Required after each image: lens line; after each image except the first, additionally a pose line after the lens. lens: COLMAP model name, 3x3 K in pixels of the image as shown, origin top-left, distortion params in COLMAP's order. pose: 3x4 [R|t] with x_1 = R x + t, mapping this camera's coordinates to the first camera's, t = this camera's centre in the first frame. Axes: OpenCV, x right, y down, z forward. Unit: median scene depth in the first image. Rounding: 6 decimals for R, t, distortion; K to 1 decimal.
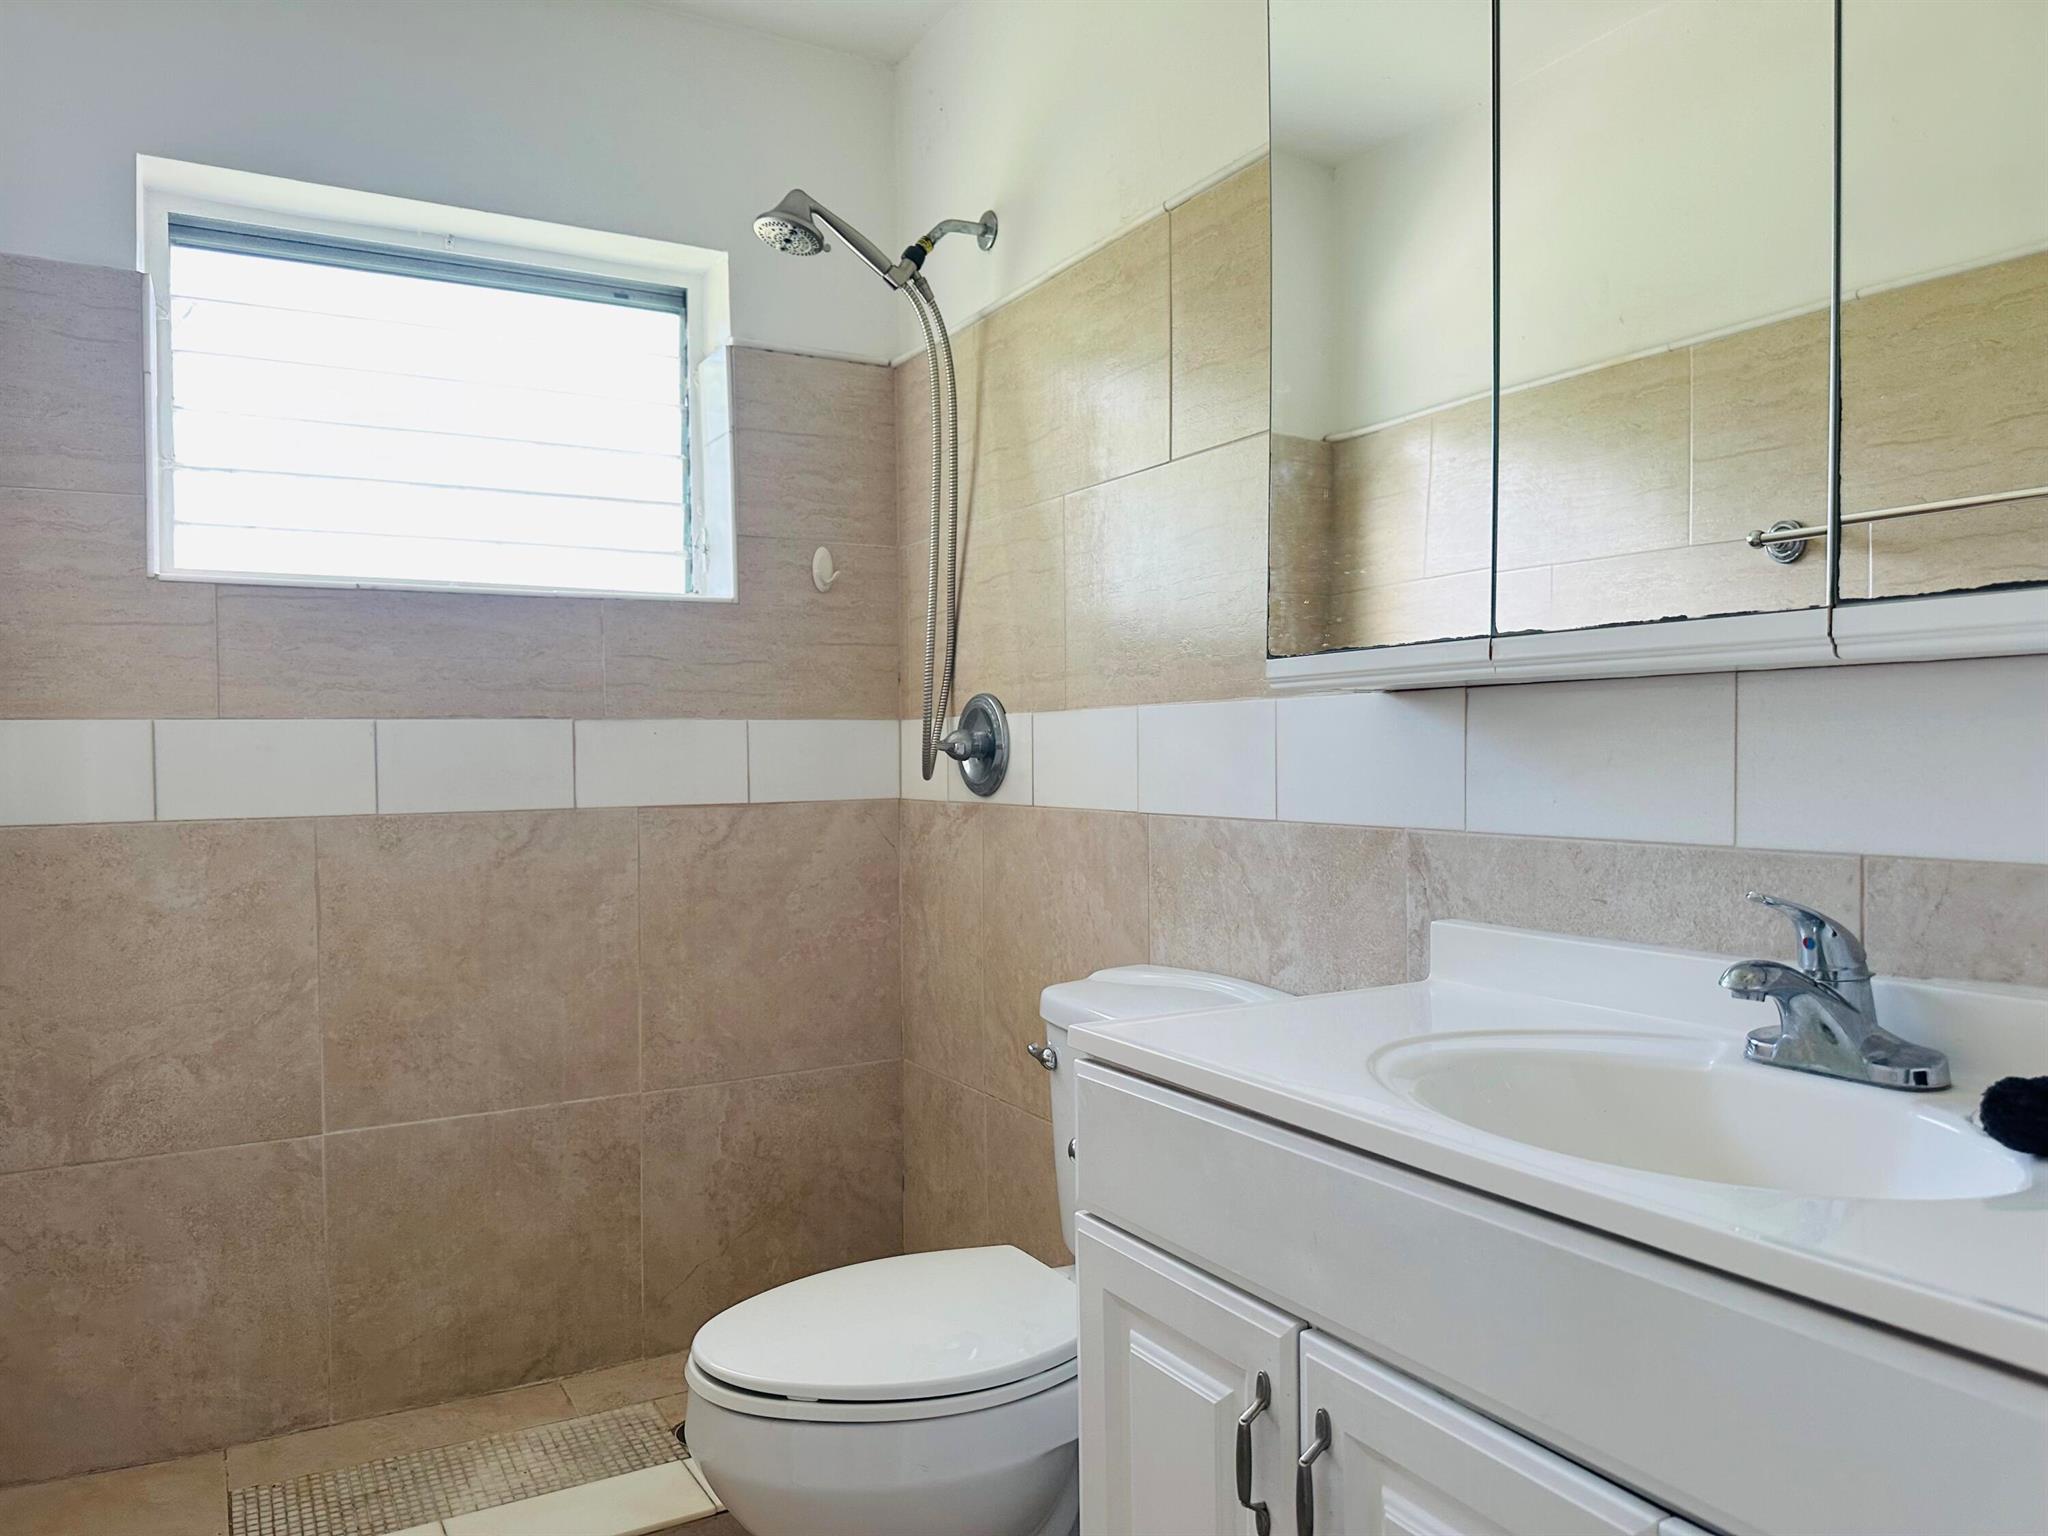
lens RADIAL K [[1459.0, 0, 1010.9], [0, 1459.0, 784.6], [0, 0, 1]] dist [0.107018, -0.117998]
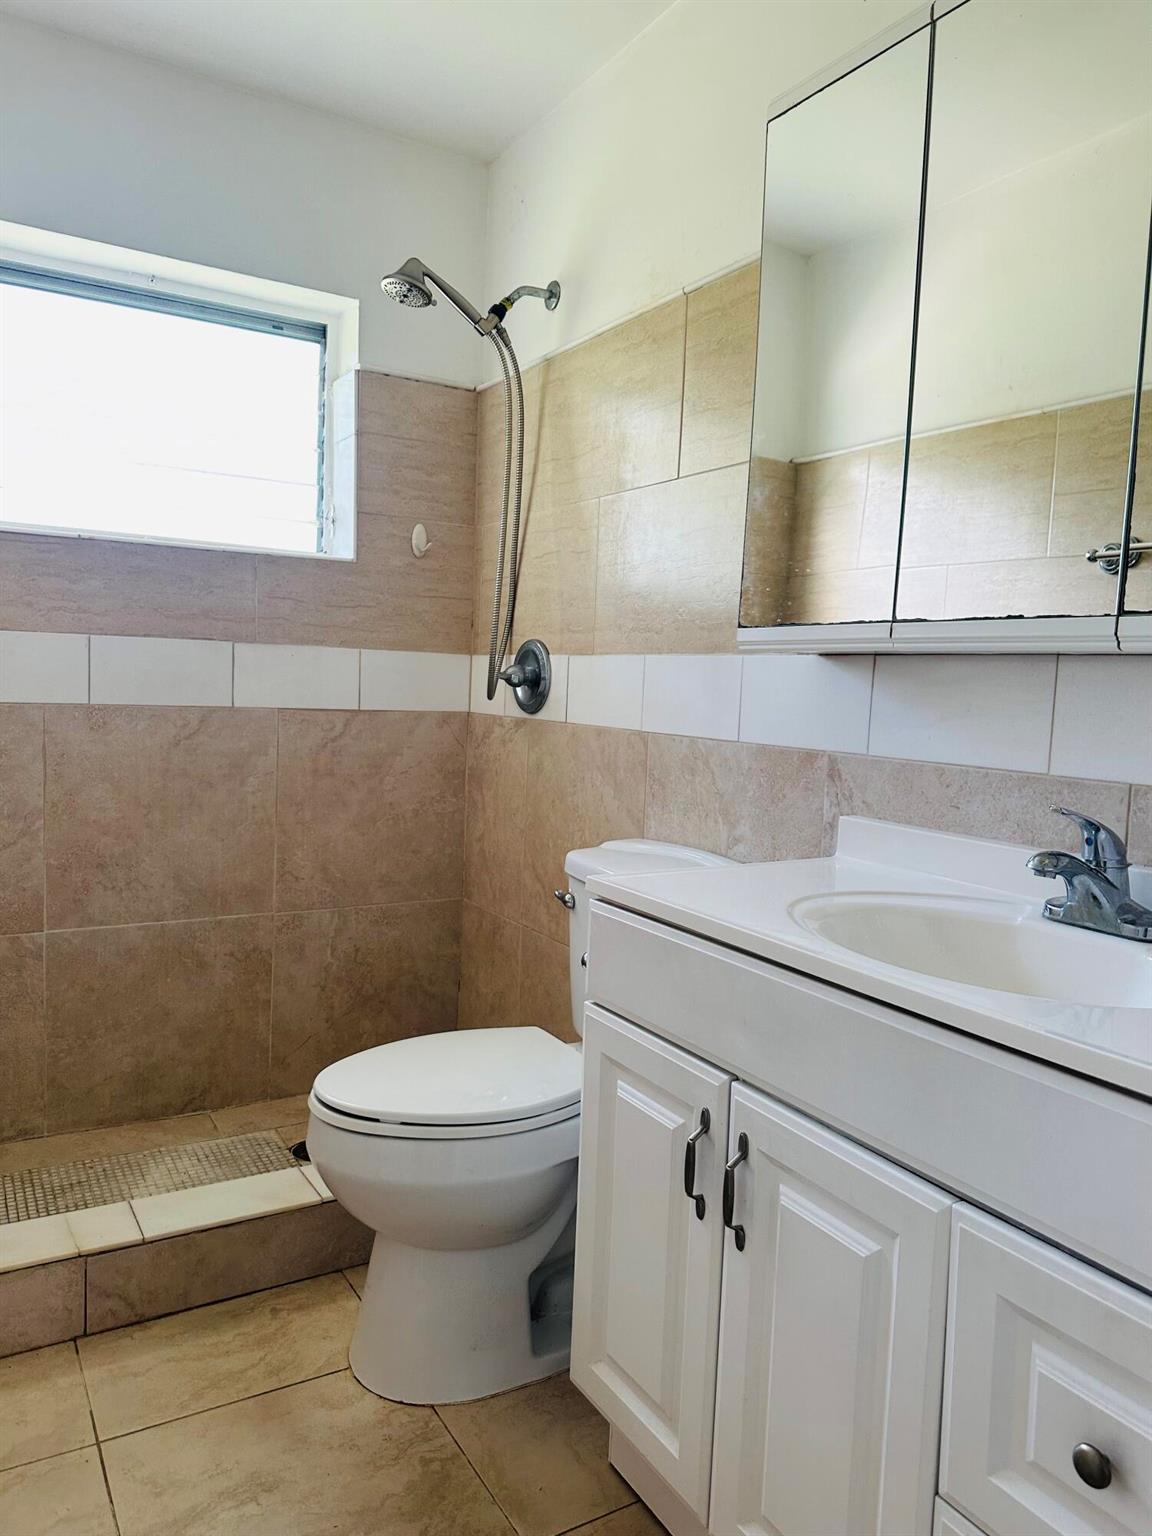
lens RADIAL K [[1094.3, 0, 567.4], [0, 1094.3, 764.7], [0, 0, 1]] dist [0.107018, -0.117998]
pose [[0.998563, 0.048017, 0.023789, -0.006264], [-0.049265, 0.997272, 0.054975, -0.002572], [-0.021085, -0.056068, 0.998204, -0.045809]]
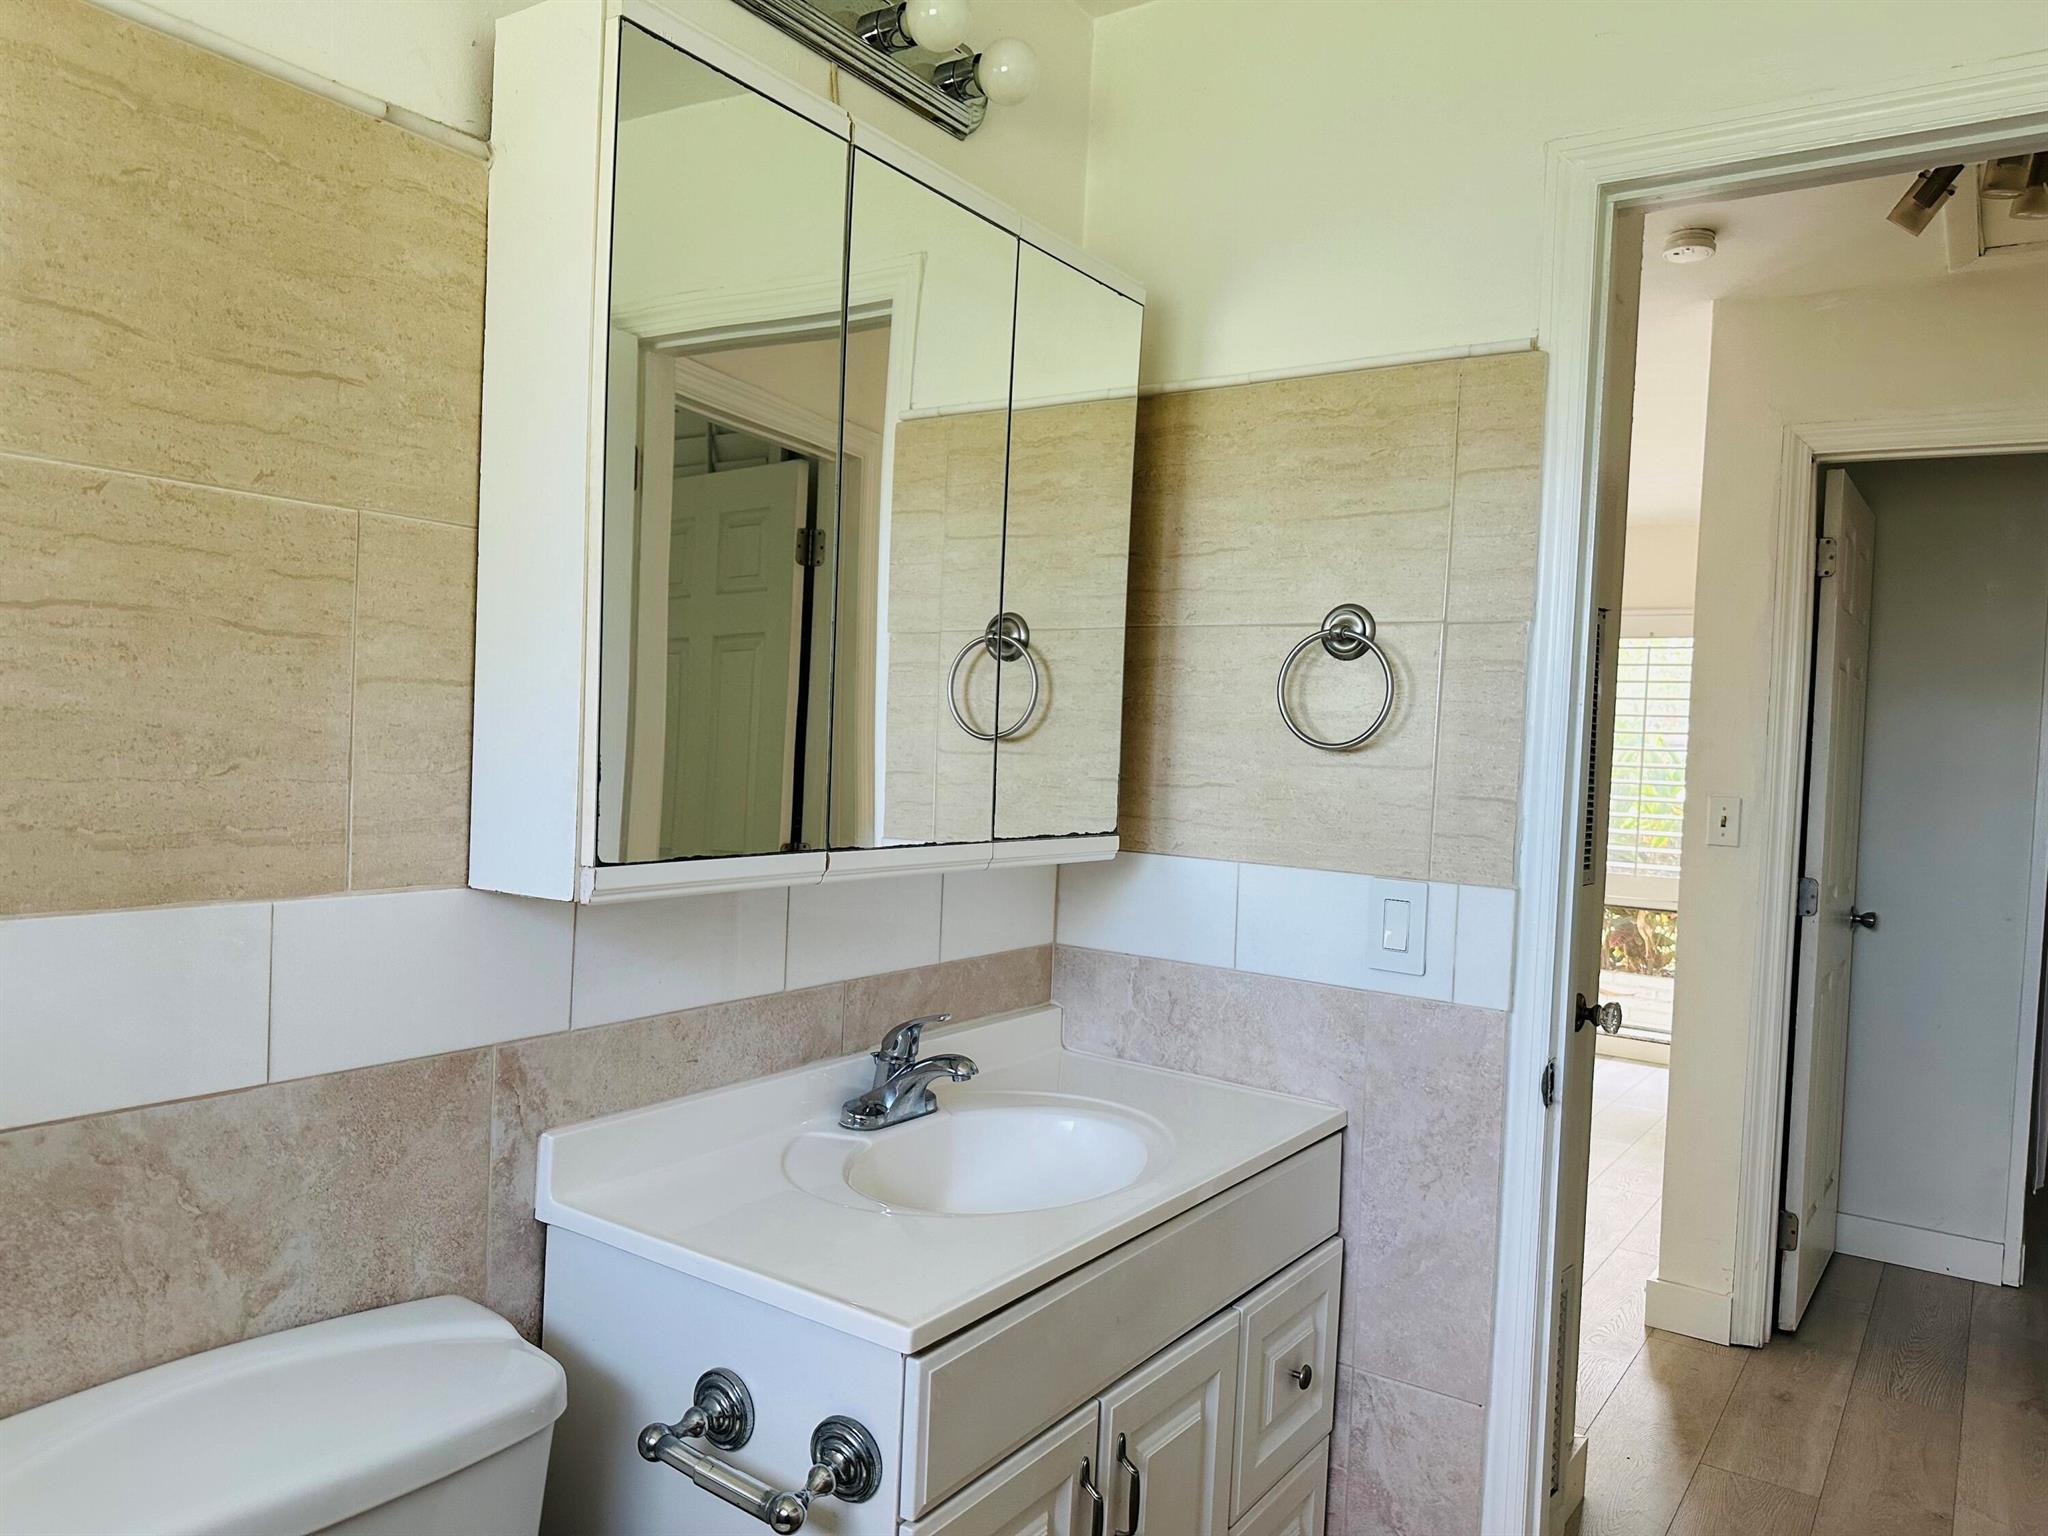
lens RADIAL K [[1440.0, 0, 1028.3], [0, 1440.0, 781.1], [0, 0, 1]] dist [0.071563, -0.104954]
pose [[-0.445102, -0.038711, 0.894643, -0.422455], [-0.020018, 0.999246, 0.033277, -0.107308], [-0.895256, -0.003097, -0.445541, 0.743403]]
